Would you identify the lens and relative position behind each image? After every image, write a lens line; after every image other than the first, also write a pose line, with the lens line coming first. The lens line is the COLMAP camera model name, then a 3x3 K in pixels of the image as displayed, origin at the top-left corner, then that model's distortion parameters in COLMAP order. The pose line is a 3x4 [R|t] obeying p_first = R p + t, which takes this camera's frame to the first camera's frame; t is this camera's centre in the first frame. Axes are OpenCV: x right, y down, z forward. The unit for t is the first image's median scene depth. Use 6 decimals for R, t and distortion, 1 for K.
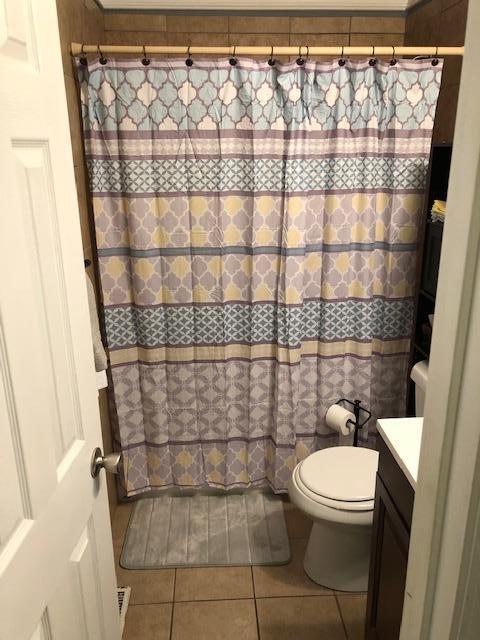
lens RADIAL K [[511.3, 0, 238.4], [0, 511.3, 319.8], [0, 0, 1]] dist [0.018435, -0.032735]
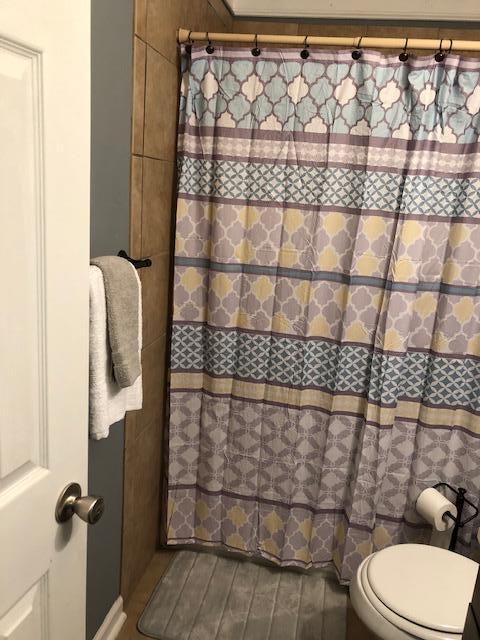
lens RADIAL K [[511.3, 0, 251.4], [0, 511.3, 303.5], [0, 0, 1]] dist [0.018435, -0.032735]
pose [[0.971059, 0.137039, -0.195613, 0.038831], [-0.154263, 0.985129, -0.075649, -0.011059], [0.182337, 0.103635, 0.977759, 0.170721]]
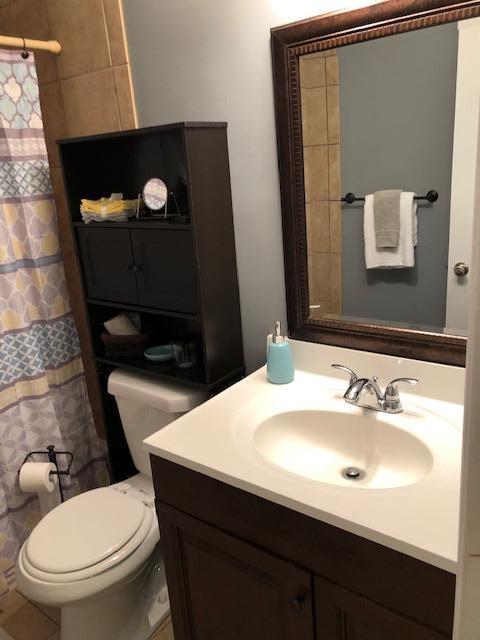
lens RADIAL K [[511.3, 0, 237.6], [0, 511.3, 314.8], [0, 0, 1]] dist [0.018435, -0.032735]
pose [[0.655310, -0.257538, 0.710100, -0.115939], [0.306021, 0.949995, 0.062133, -0.006871], [-0.690594, 0.176589, 0.701354, 0.164261]]
